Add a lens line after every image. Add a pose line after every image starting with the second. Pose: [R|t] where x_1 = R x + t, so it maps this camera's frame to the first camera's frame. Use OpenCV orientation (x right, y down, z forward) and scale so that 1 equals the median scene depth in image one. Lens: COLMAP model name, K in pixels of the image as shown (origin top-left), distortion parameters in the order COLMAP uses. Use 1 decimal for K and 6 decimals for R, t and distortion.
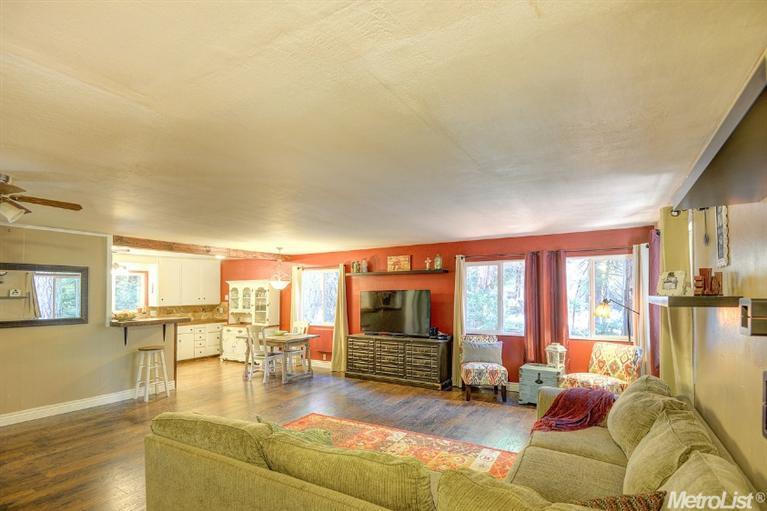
lens RADIAL K [[378.8, 0, 406.2], [0, 378.8, 268.9], [0, 0, 1]] dist [0.000626, -0.000165]
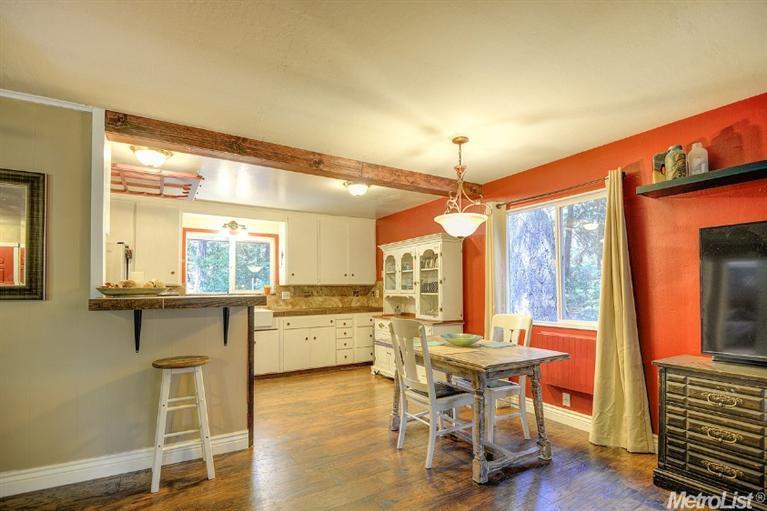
lens RADIAL K [[371.5, 0, 387.9], [0, 371.5, 281.9], [0, 0, 1]] dist [-0.000707, -0.000568]
pose [[0.868076, -0.006525, -0.496388, -0.185772], [0.029467, 0.998828, 0.038402, 0.079174], [0.495556, -0.047963, 0.867251, 0.553798]]
